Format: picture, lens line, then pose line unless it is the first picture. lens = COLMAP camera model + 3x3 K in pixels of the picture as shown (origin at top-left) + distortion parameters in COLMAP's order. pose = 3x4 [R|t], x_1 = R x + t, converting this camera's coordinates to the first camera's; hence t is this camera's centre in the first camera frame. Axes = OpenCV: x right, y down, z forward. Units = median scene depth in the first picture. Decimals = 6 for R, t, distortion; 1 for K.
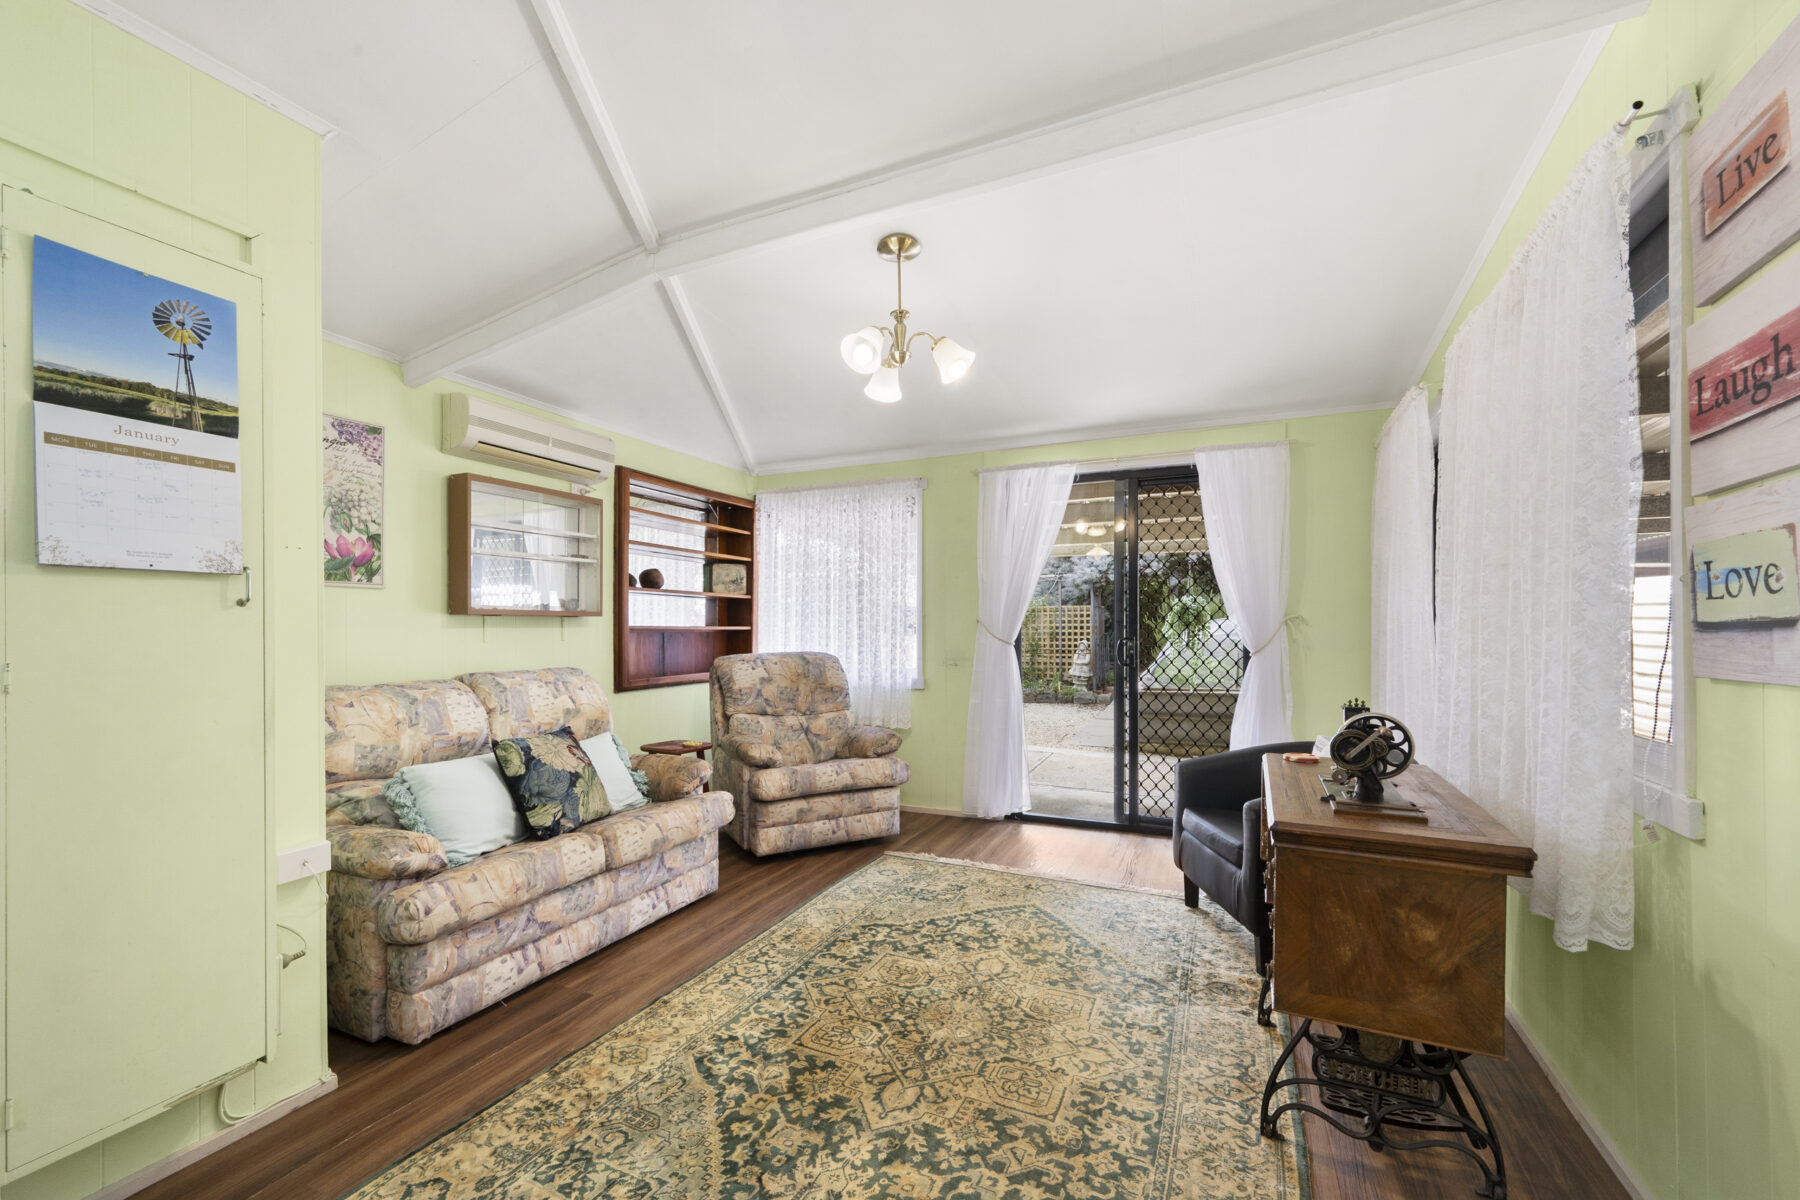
lens RADIAL K [[711.2, 0, 881.1], [0, 711.2, 628.1], [0, 0, 1]] dist [-0.003046, -0.000298]
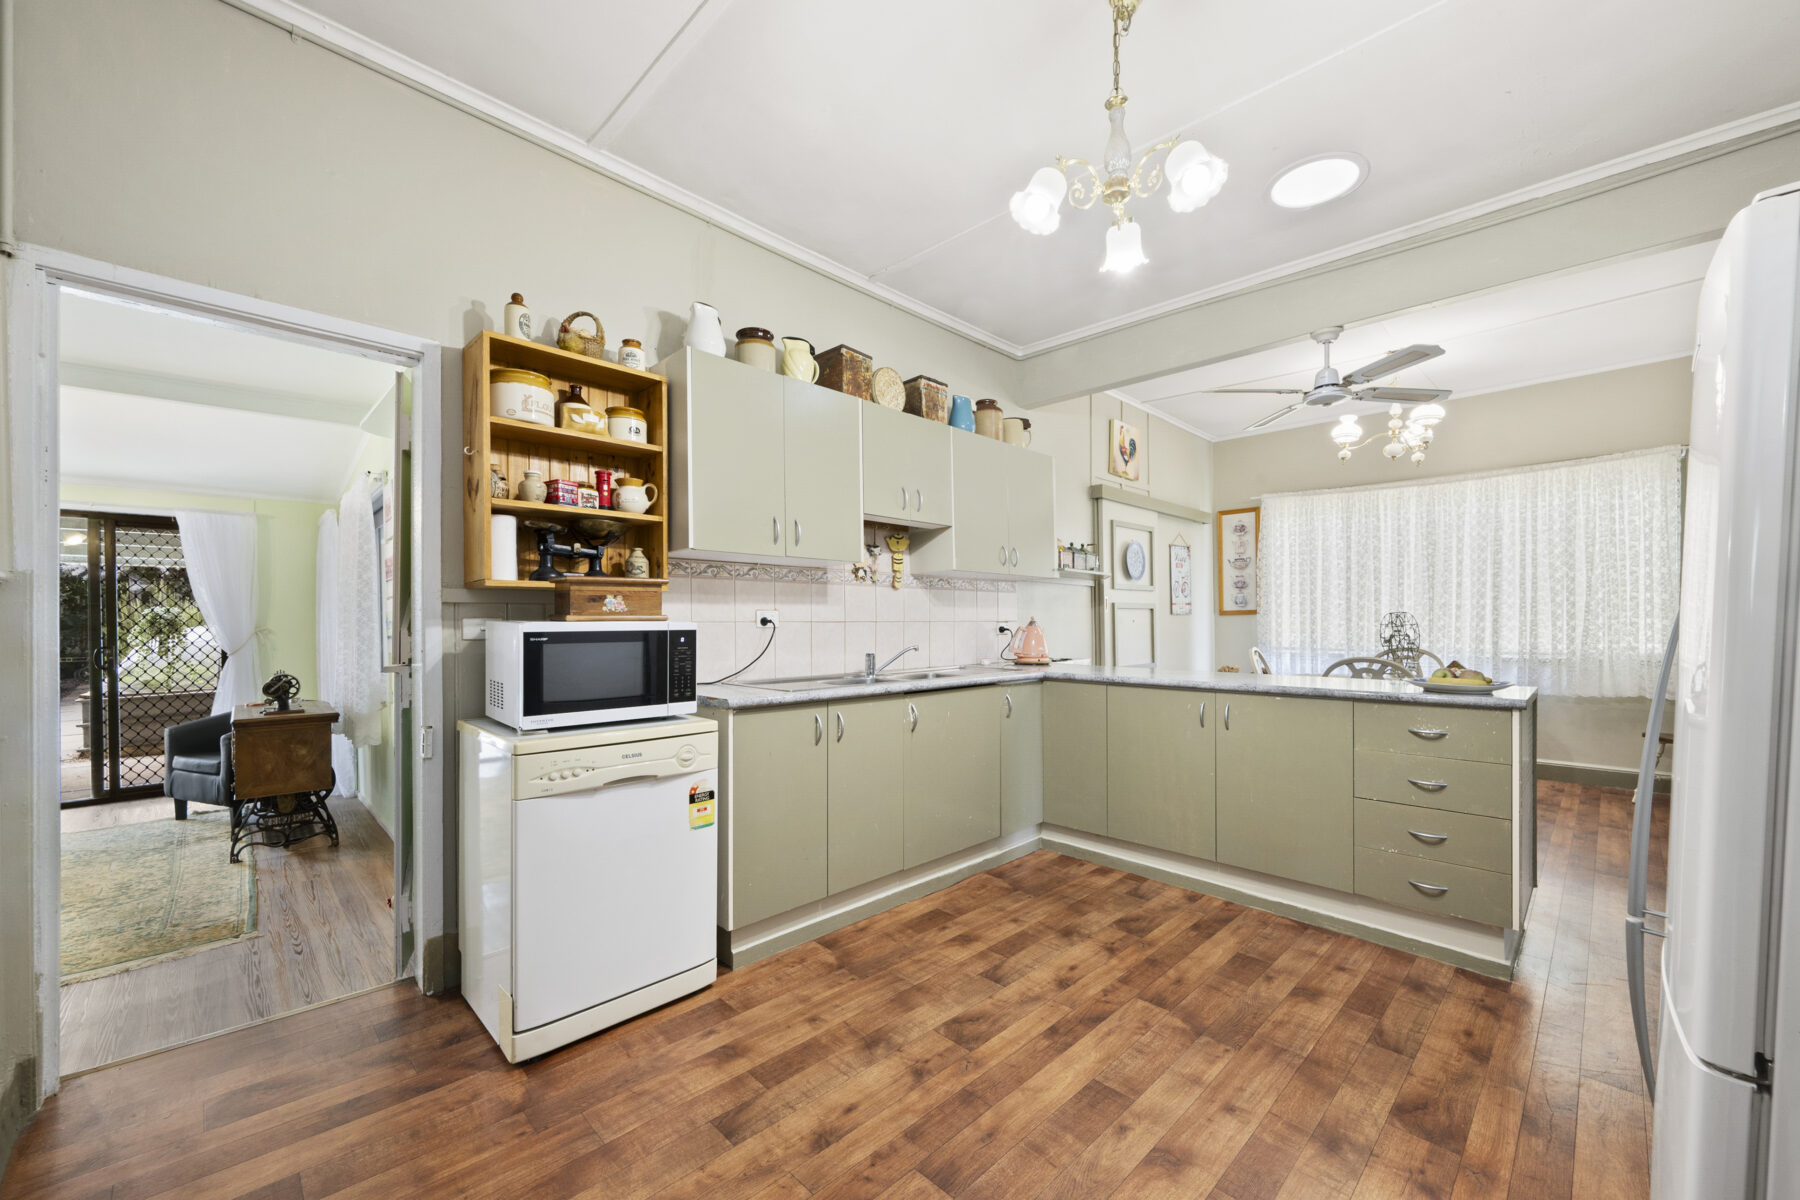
lens RADIAL K [[711.2, 0, 917.9], [0, 711.2, 632.5], [0, 0, 1]] dist [-0.003046, -0.000298]
pose [[0.324923, -0.011112, 0.945675, -0.516229], [0.008637, 0.999924, 0.008782, -0.013551], [-0.945701, 0.005315, 0.324994, -1.061173]]
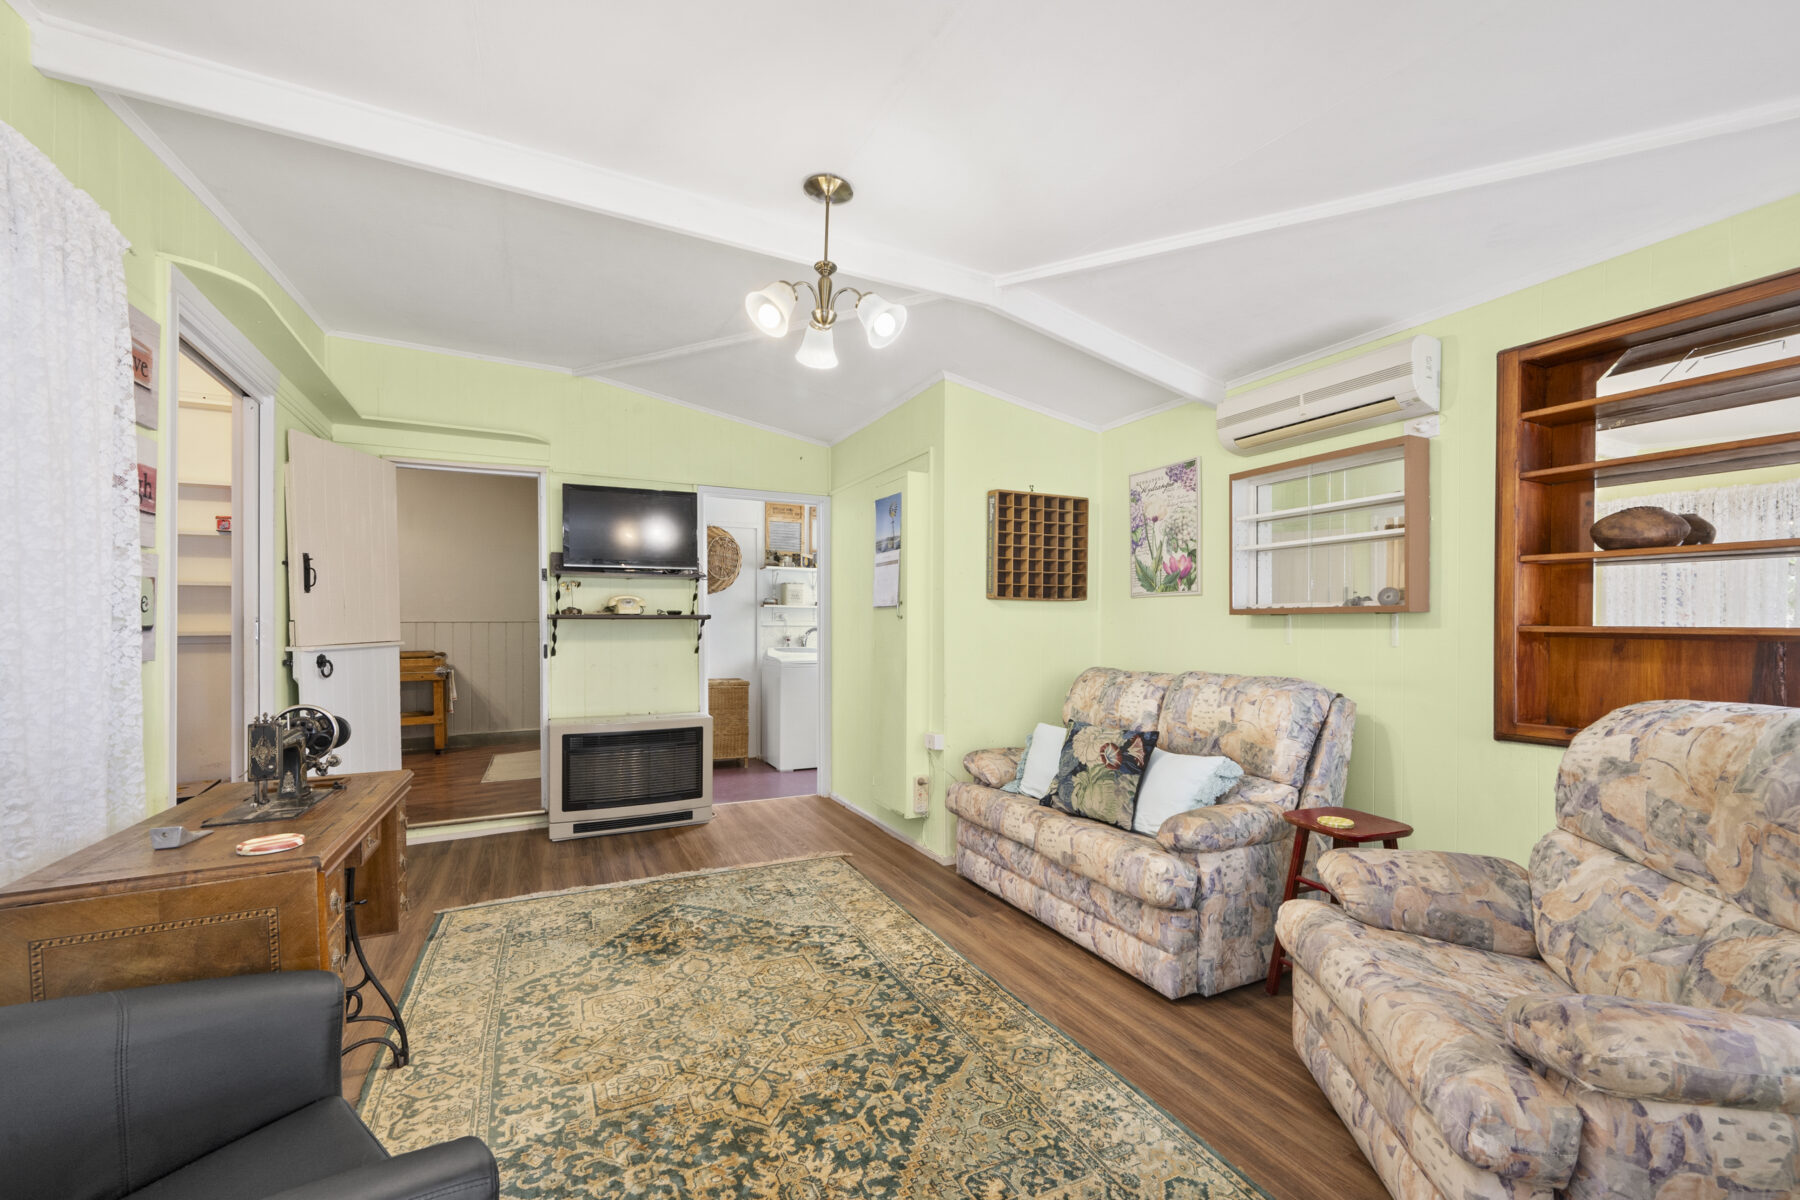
lens RADIAL K [[711.2, 0, 883.4], [0, 711.2, 626.4], [0, 0, 1]] dist [-0.003046, -0.000298]
pose [[-0.615275, 0.000604, -0.788313, 0.572410], [-0.001256, 0.999998, 0.001746, -0.004862], [0.788312, 0.002064, -0.615272, 1.372757]]
